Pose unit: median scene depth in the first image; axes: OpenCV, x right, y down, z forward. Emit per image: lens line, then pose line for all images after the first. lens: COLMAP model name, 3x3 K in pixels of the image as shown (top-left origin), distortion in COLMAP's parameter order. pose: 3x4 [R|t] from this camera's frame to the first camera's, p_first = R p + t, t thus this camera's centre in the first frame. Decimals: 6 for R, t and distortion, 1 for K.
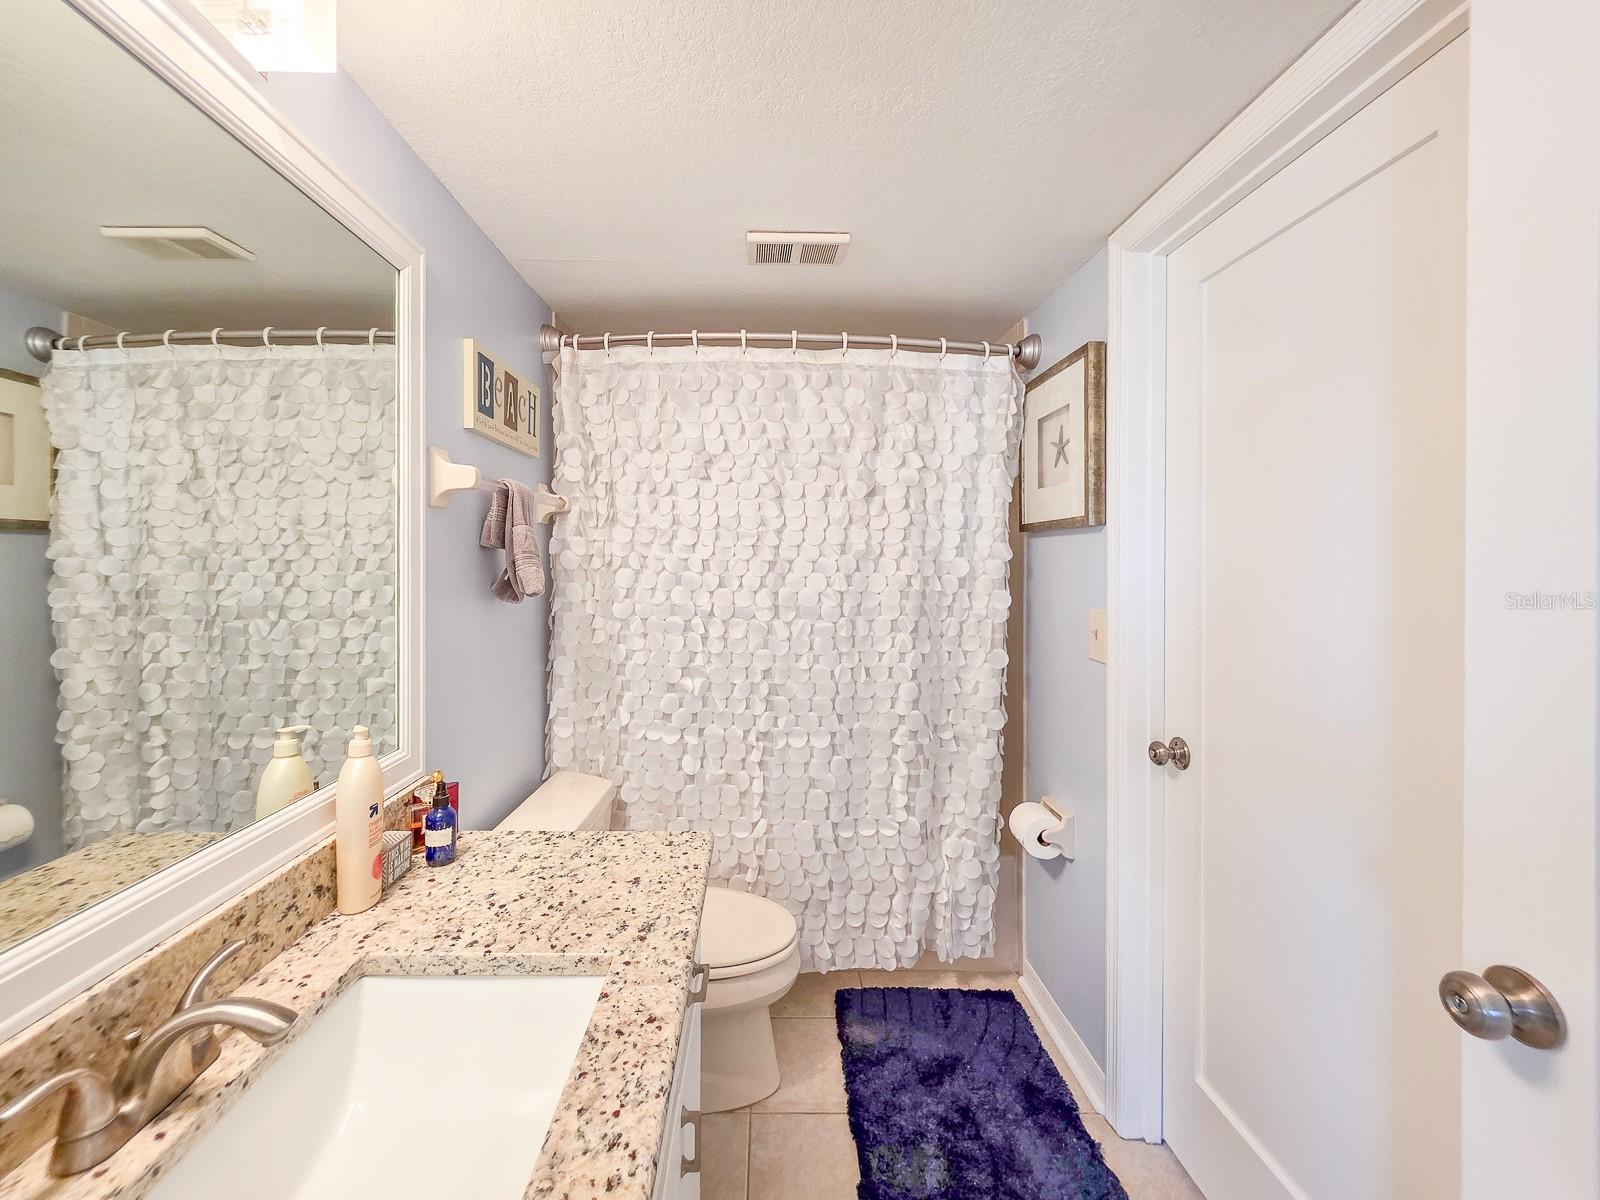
lens RADIAL K [[651.1, 0, 772.4], [0, 651.1, 560.6], [0, 0, 1]] dist [-0.001674, 0.000477]
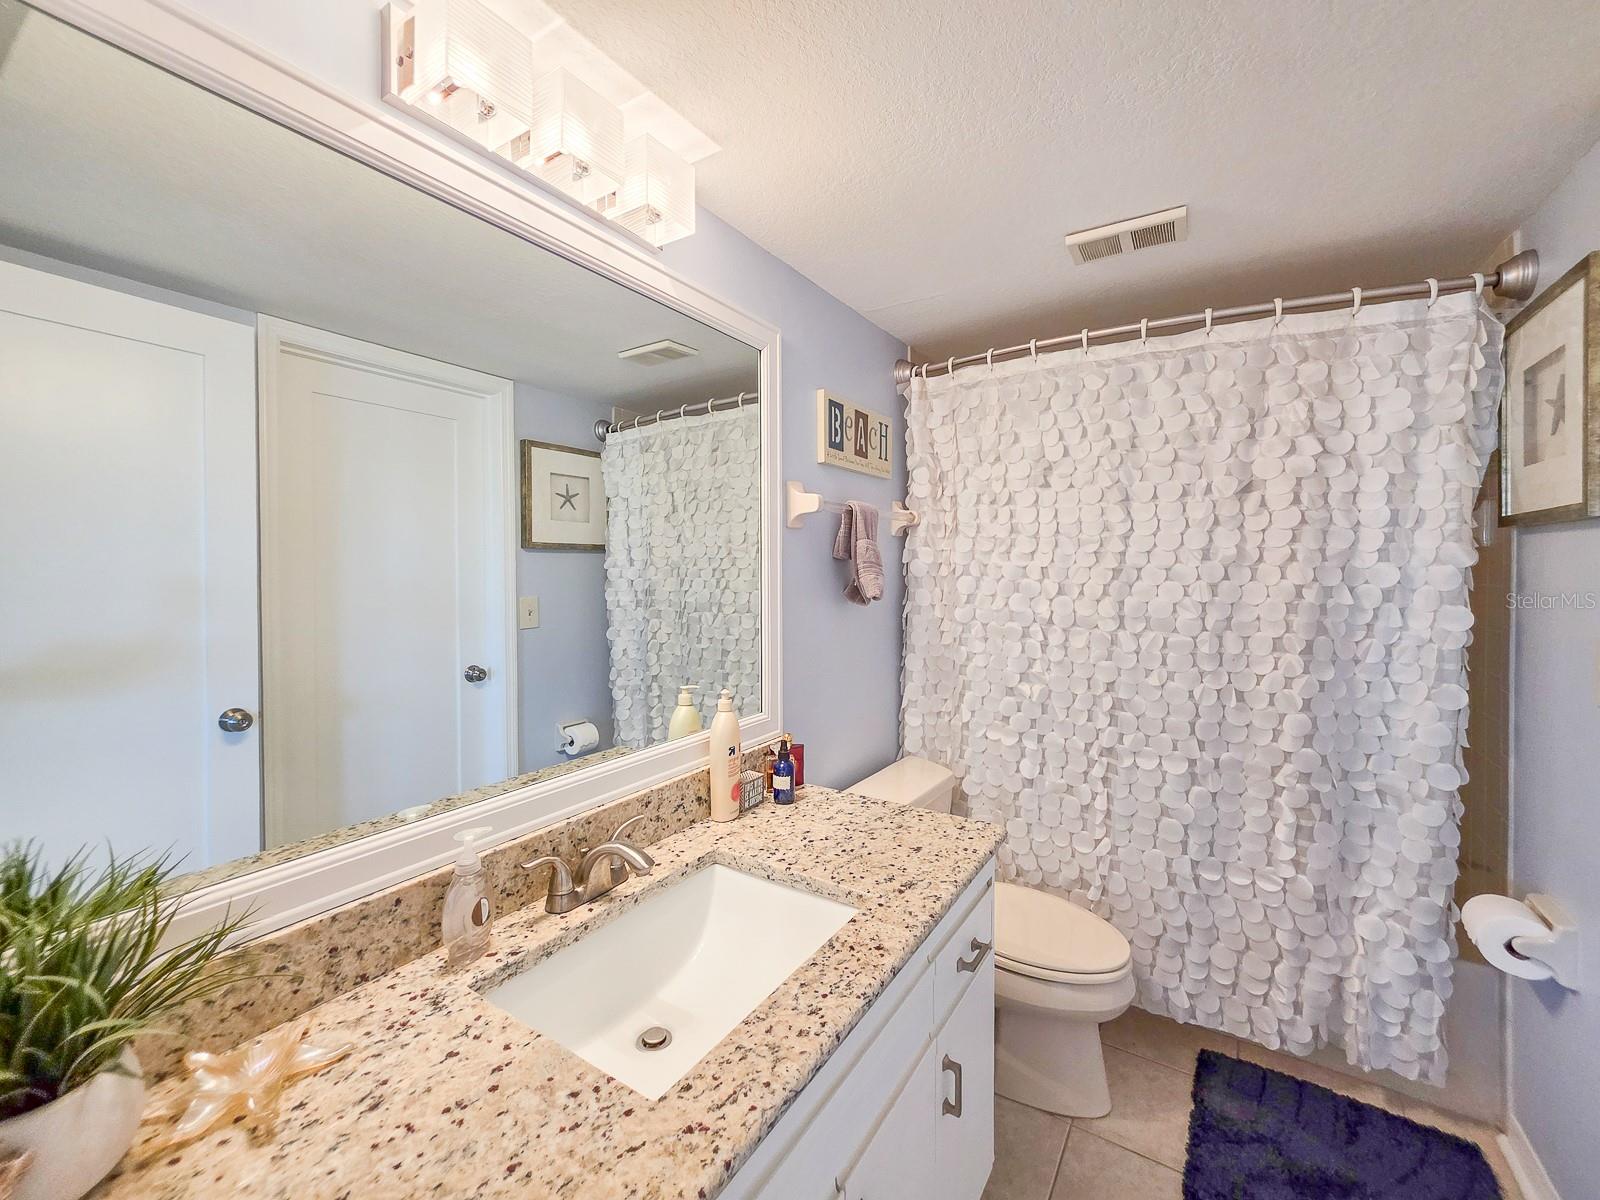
lens RADIAL K [[651.1, 0, 815.9], [0, 651.1, 571.2], [0, 0, 1]] dist [-0.001674, 0.000477]
pose [[0.840112, -0.001478, -0.542410, 0.183187], [0.005394, 0.999970, 0.005629, -0.003606], [0.542386, -0.007654, 0.840095, -0.040346]]
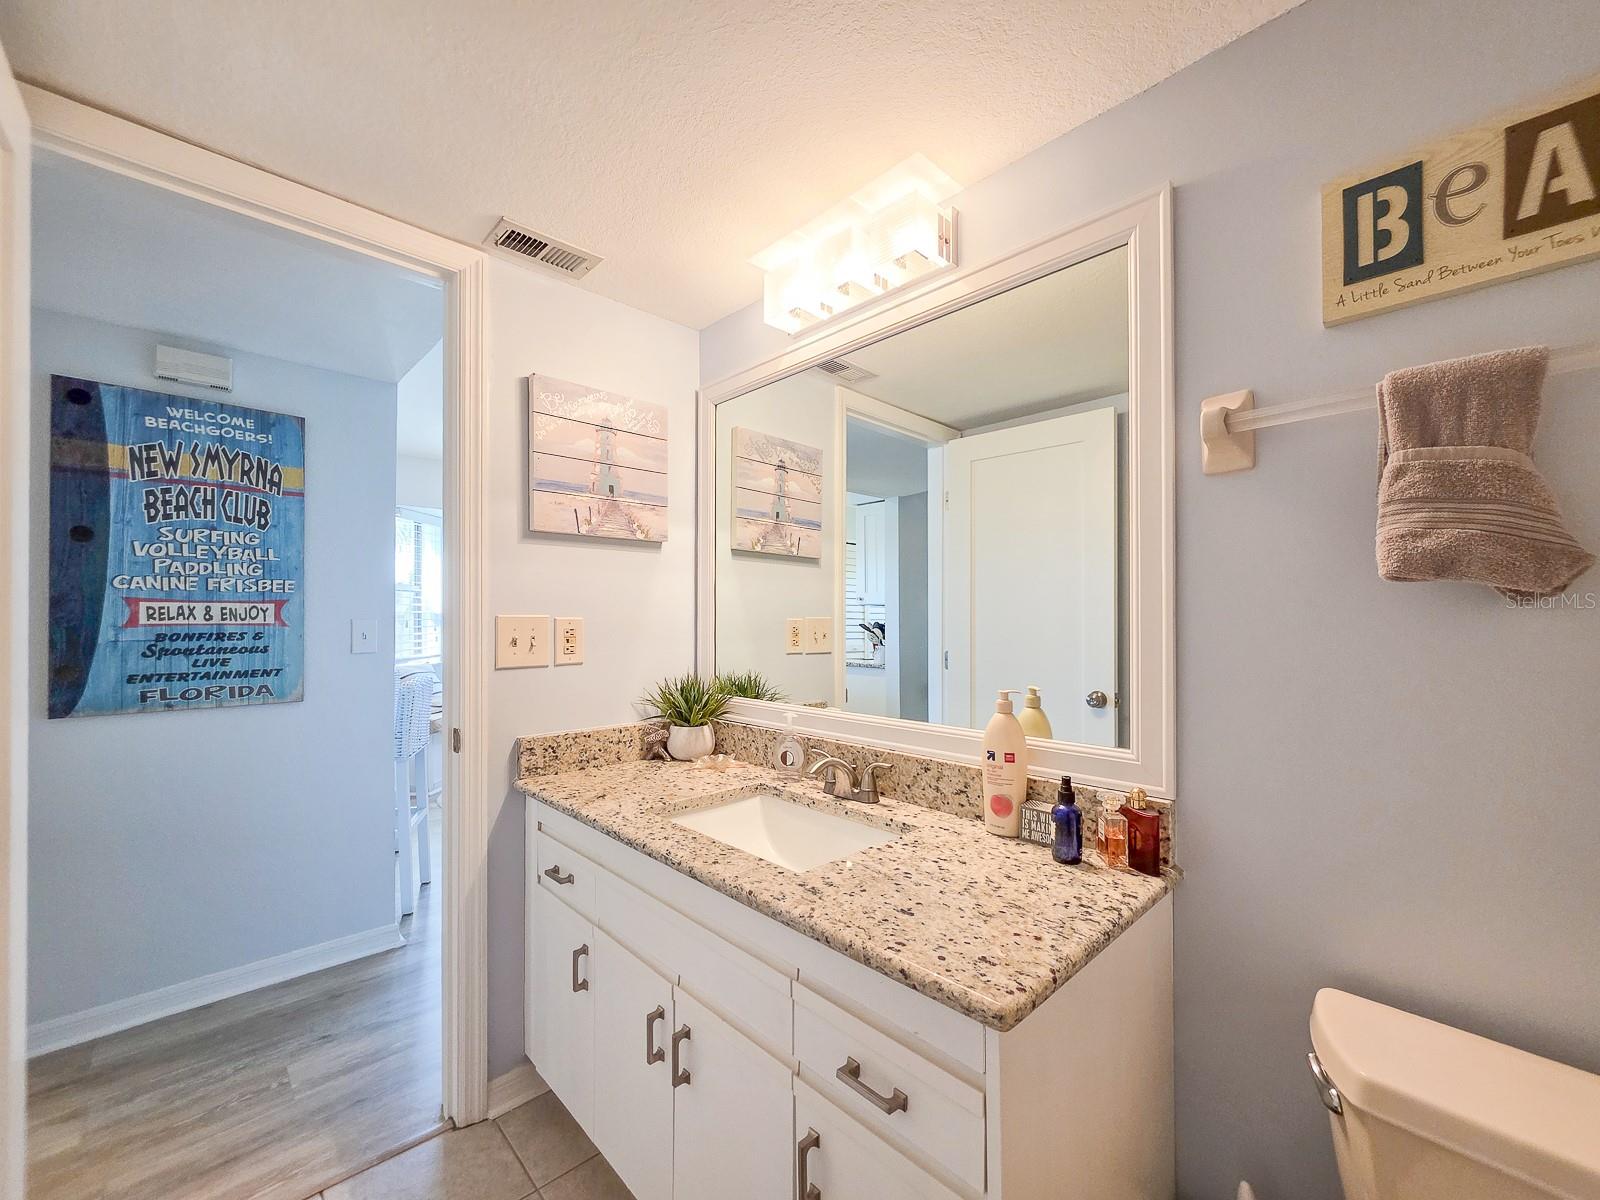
lens RADIAL K [[651.1, 0, 791.2], [0, 651.1, 613.1], [0, 0, 1]] dist [-0.001674, 0.000477]
pose [[-0.738097, -0.021102, -0.674364, 0.324113], [-0.007093, 0.999698, -0.023519, 0.091990], [0.674657, -0.012576, -0.738024, 1.055520]]
